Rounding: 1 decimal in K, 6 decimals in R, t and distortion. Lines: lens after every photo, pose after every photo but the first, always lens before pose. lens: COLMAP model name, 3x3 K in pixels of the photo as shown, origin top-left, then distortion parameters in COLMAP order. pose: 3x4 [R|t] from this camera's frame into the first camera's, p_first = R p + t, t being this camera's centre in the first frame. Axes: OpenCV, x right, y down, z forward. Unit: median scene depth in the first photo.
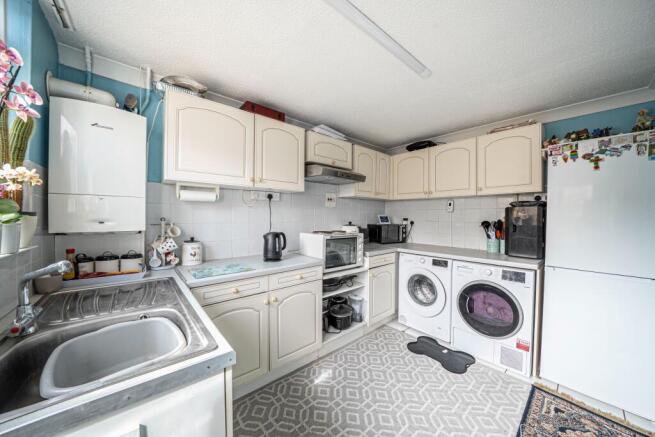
lens RADIAL K [[229.0, 0, 327.4], [0, 229.0, 217.7], [0, 0, 1]] dist [-0.010970, -0.000230]
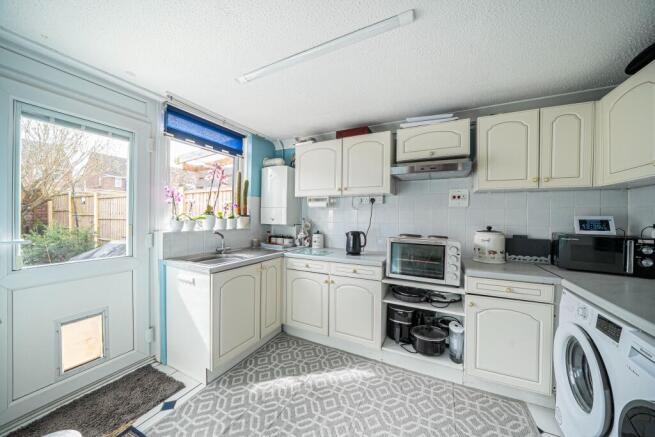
lens RADIAL K [[229.0, 0, 326.8], [0, 229.0, 217.3], [0, 0, 1]] dist [-0.010970, -0.000230]
pose [[0.379644, -0.000425, -0.925132, 0.761126], [-0.014410, 0.999876, -0.006373, 0.002029], [0.925020, 0.015750, 0.379591, 0.386334]]
